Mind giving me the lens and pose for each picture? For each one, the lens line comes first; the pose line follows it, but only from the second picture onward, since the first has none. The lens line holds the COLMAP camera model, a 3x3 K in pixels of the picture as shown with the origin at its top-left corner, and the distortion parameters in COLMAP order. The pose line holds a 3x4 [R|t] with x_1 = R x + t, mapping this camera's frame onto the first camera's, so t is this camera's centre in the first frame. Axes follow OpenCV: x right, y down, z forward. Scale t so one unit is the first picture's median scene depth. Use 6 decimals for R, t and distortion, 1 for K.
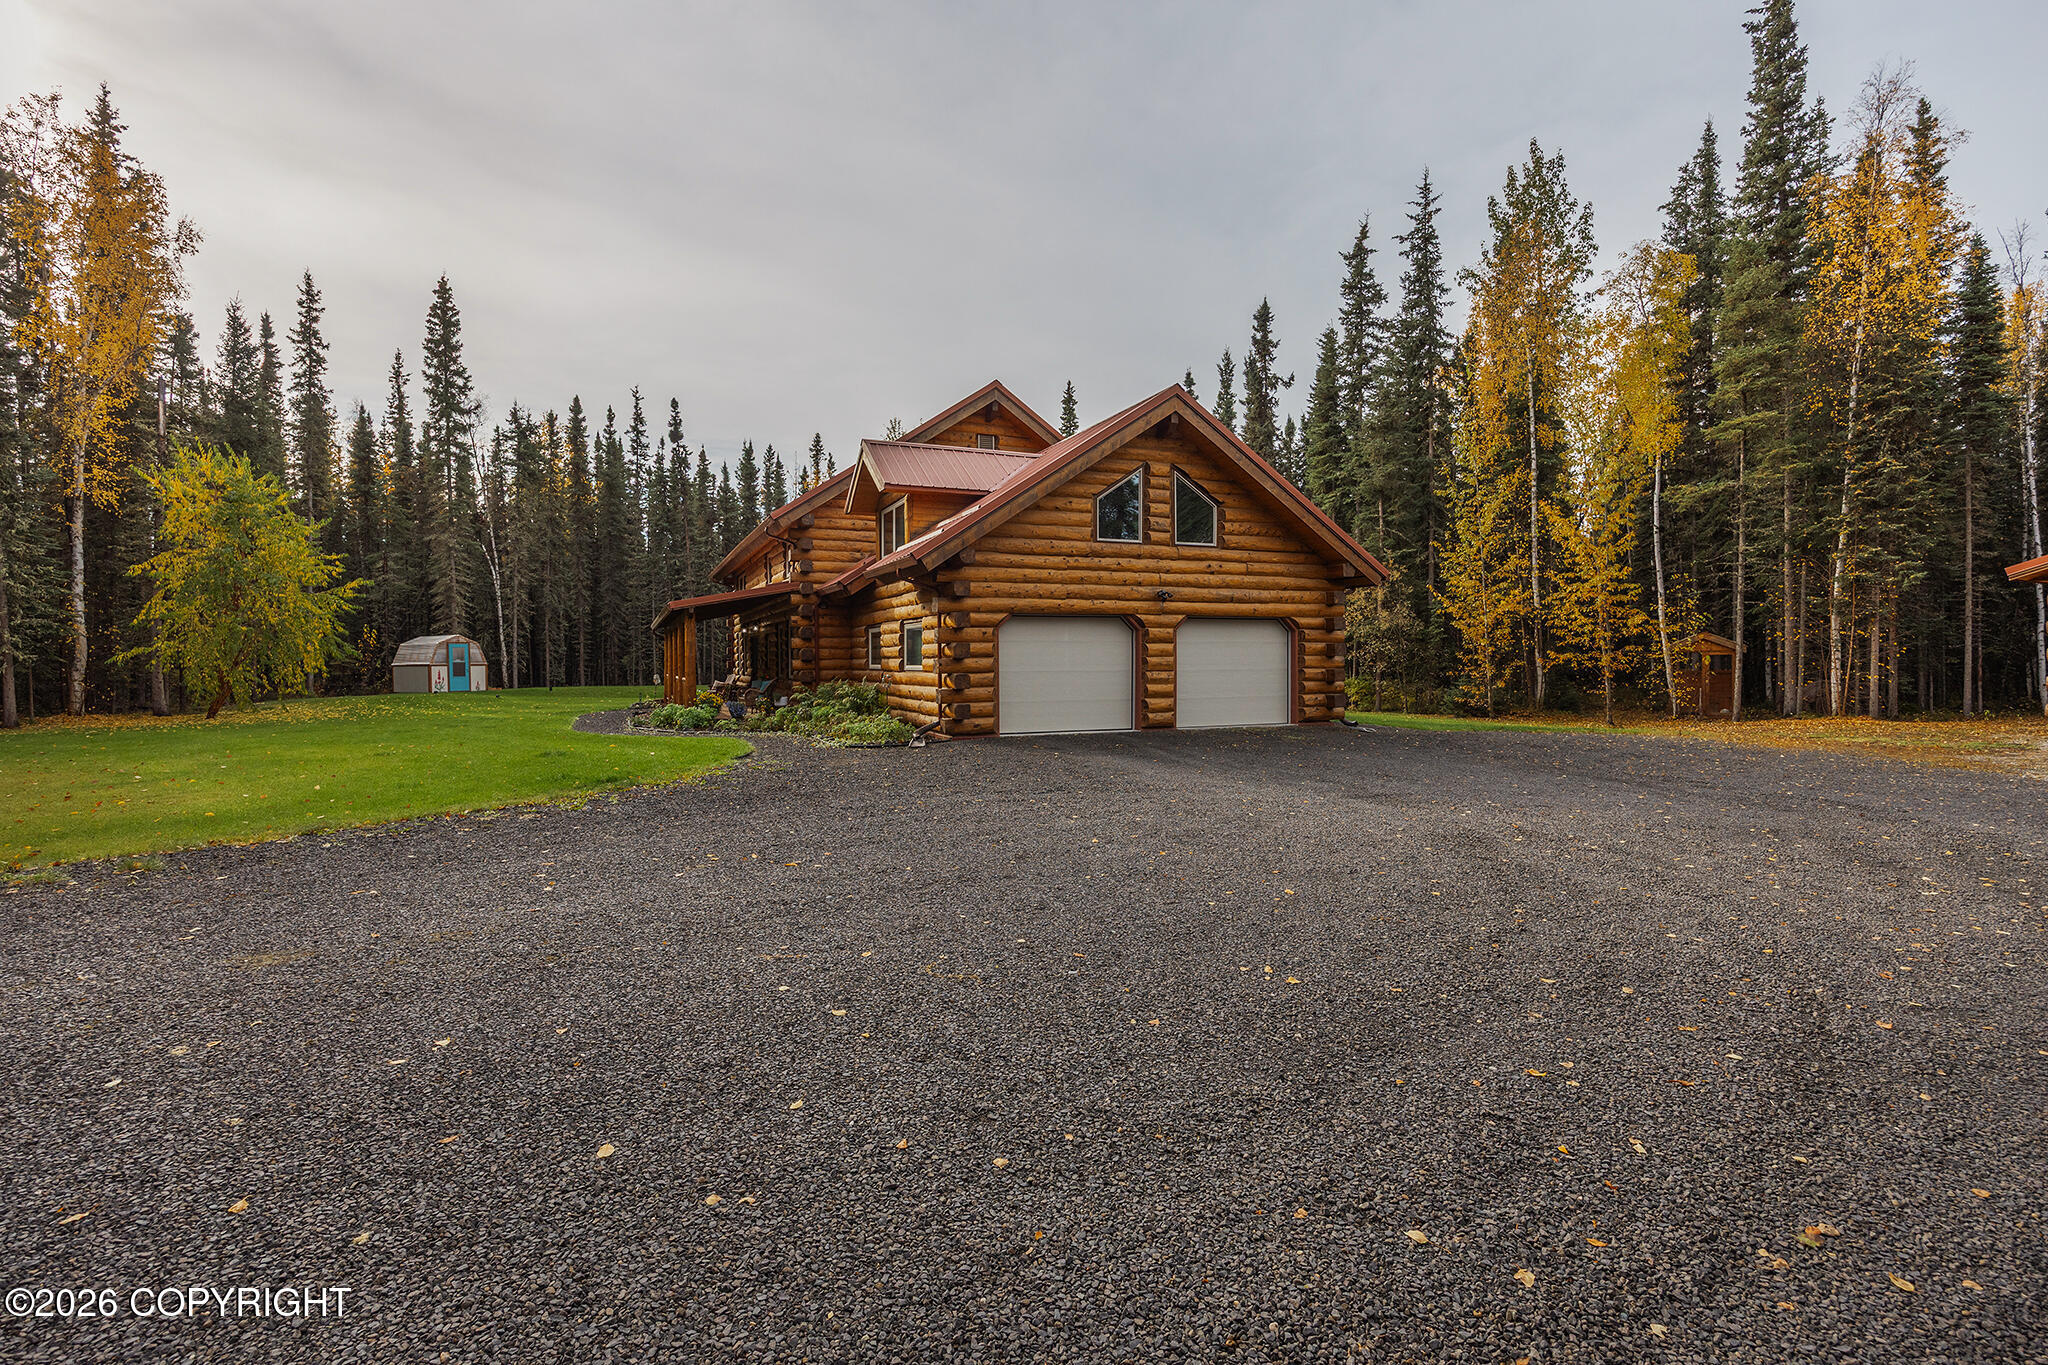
lens RADIAL K [[959.5, 0, 1021.4], [0, 959.5, 677.4], [0, 0, 1]] dist [-0.009412, -0.001062]
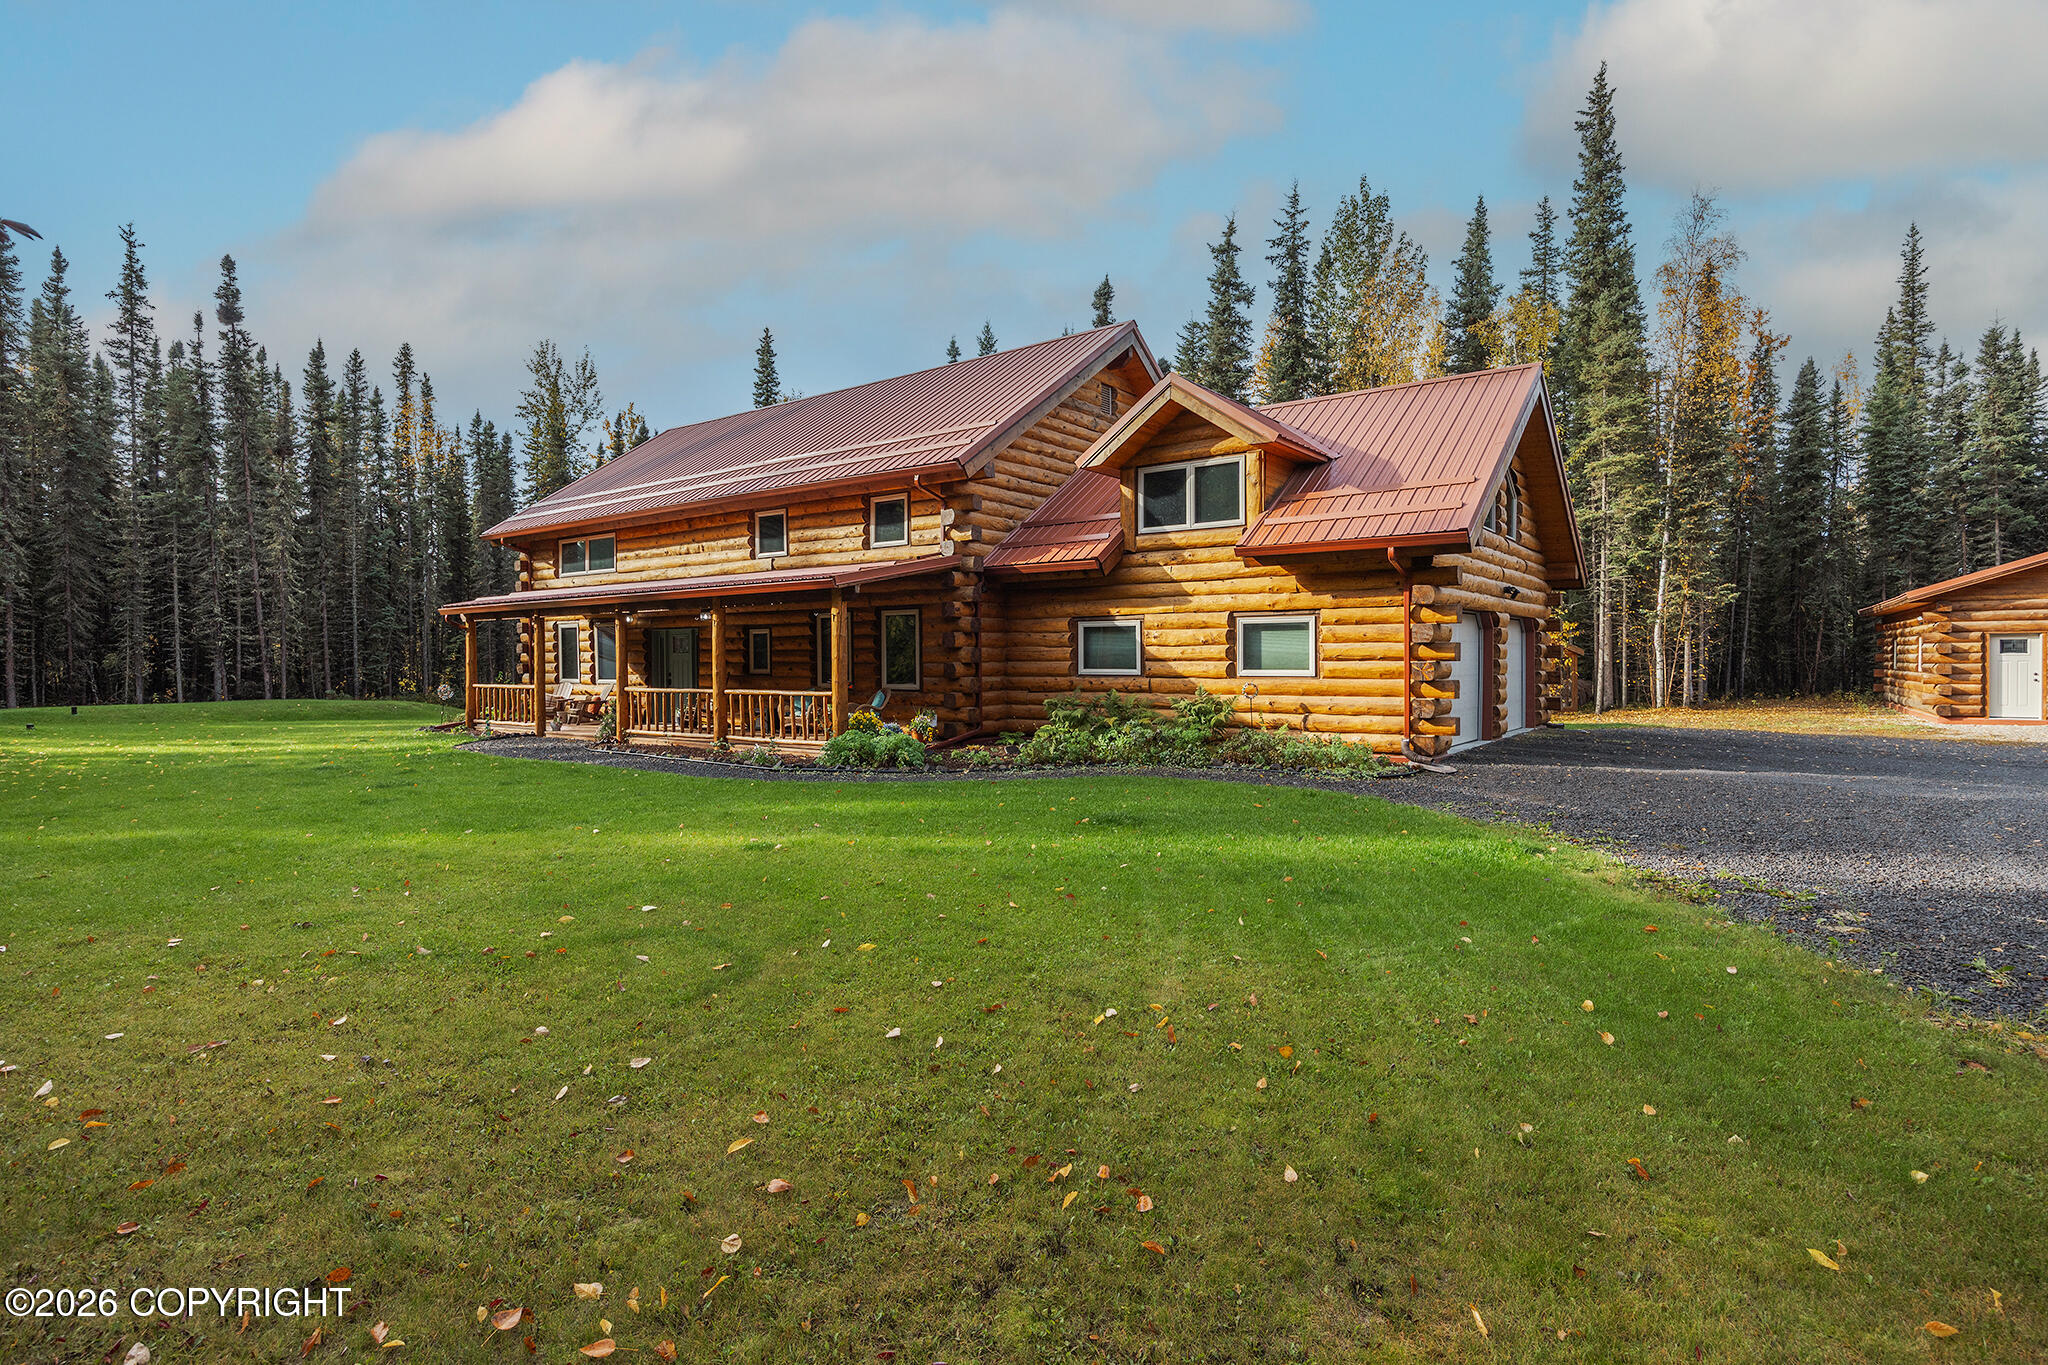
lens RADIAL K [[1027.0, 0, 1018.8], [0, 1027.0, 677.8], [0, 0, 1]] dist [-0.002273, -0.003294]
pose [[0.860761, -0.009181, 0.508926, -0.541419], [0.009327, 0.999954, 0.002264, -0.007415], [-0.508923, 0.002799, 0.860807, 0.286593]]
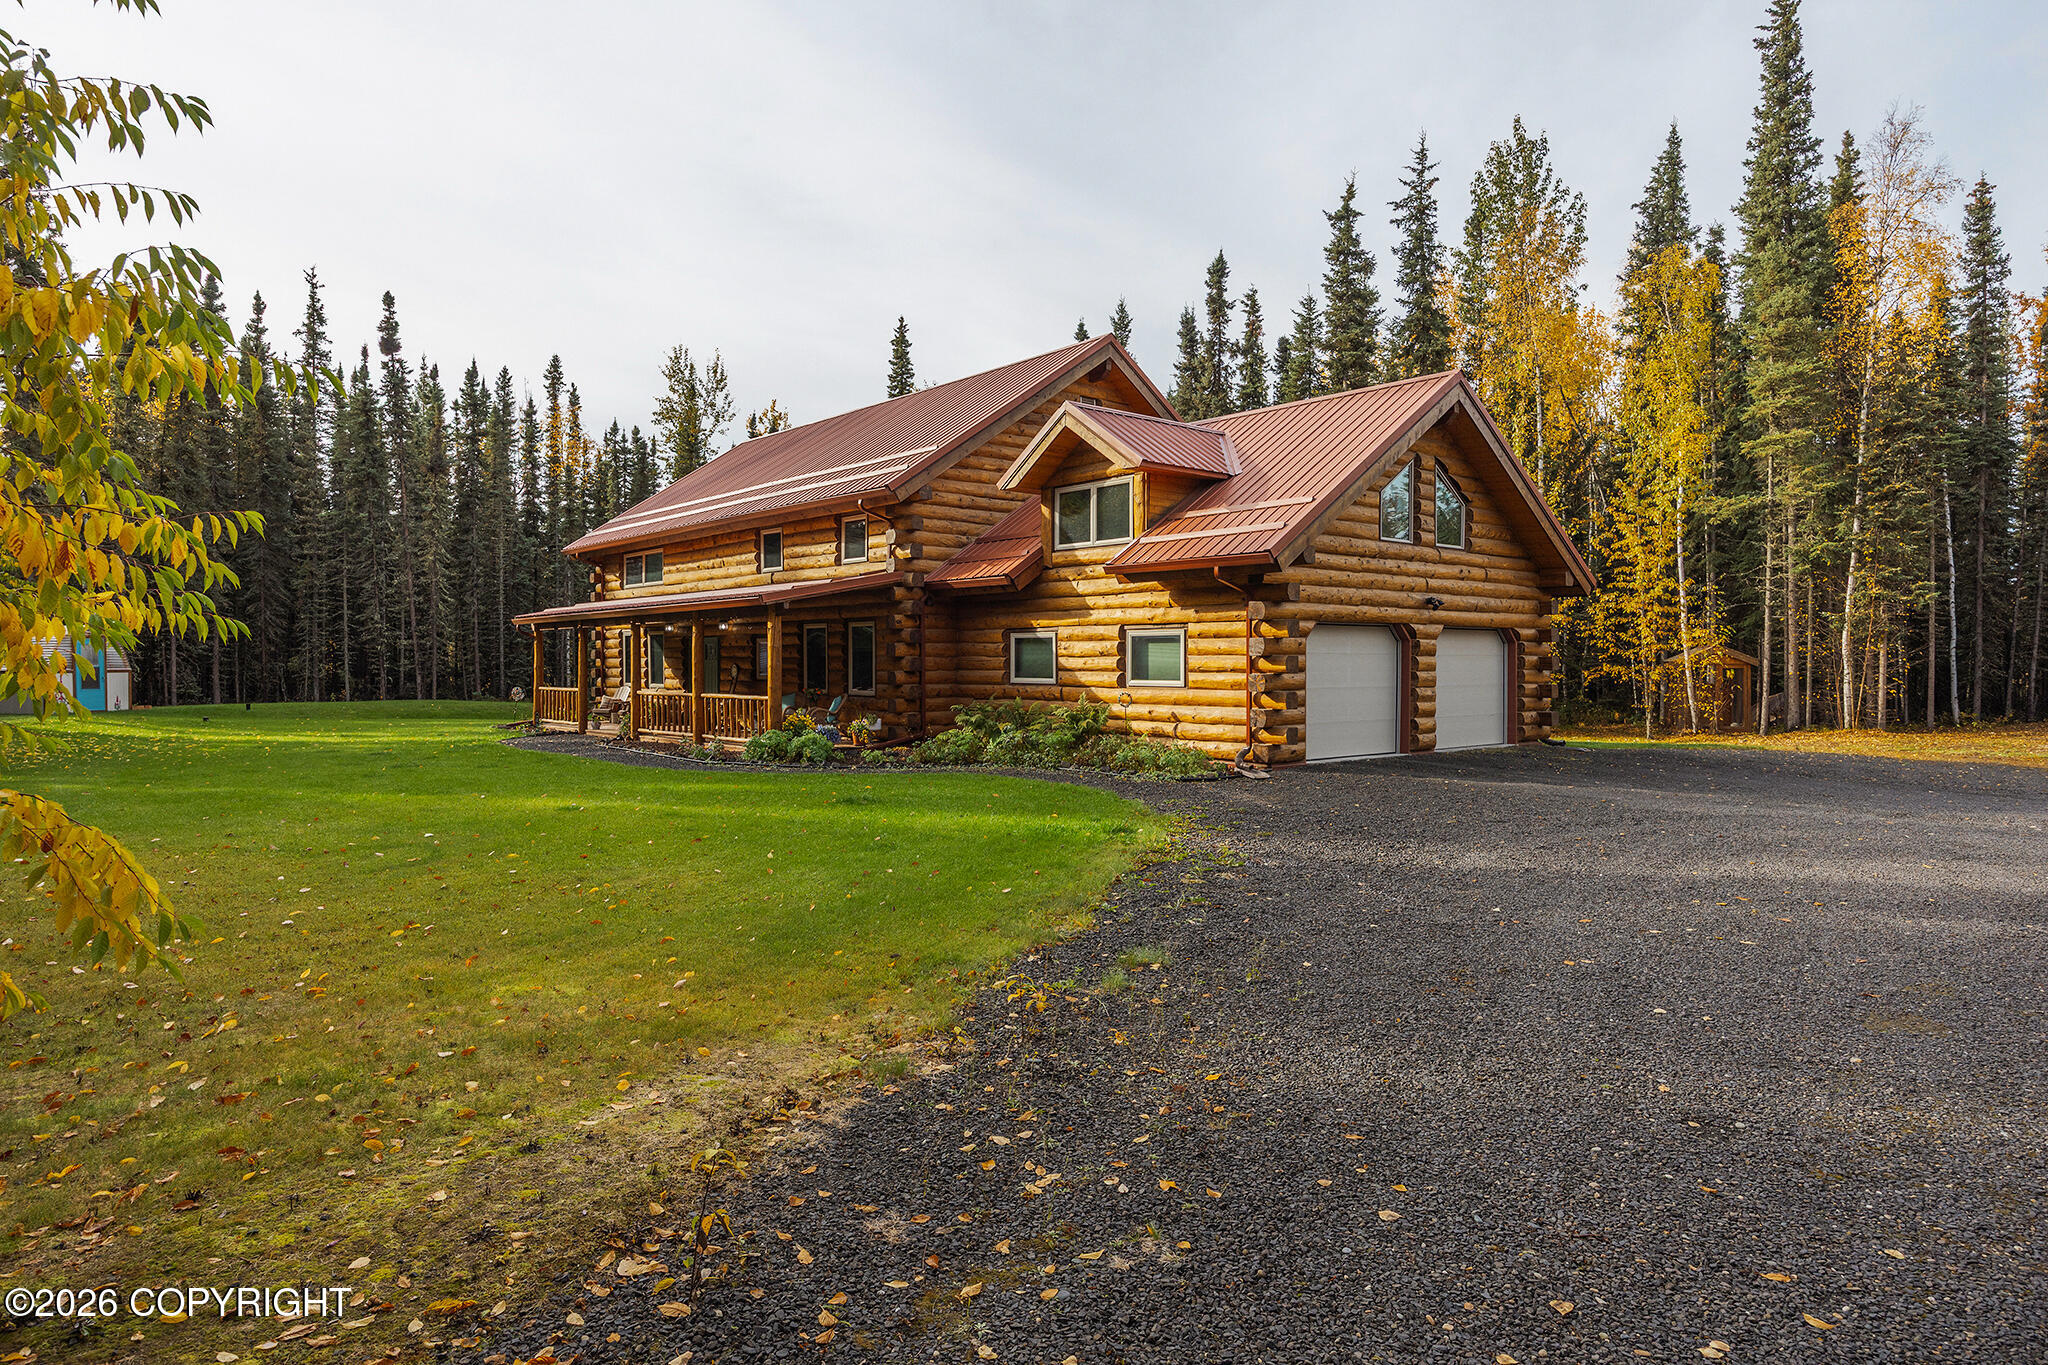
lens RADIAL K [[1210.6, 0, 1018.9], [0, 1210.6, 676.3], [0, 0, 1]] dist [-0.002258, 0.000319]
pose [[0.951578, 0.002382, 0.307397, -0.409119], [-0.000252, 0.999976, -0.006972, -0.006494], [-0.307406, 0.006557, 0.951556, 0.030675]]
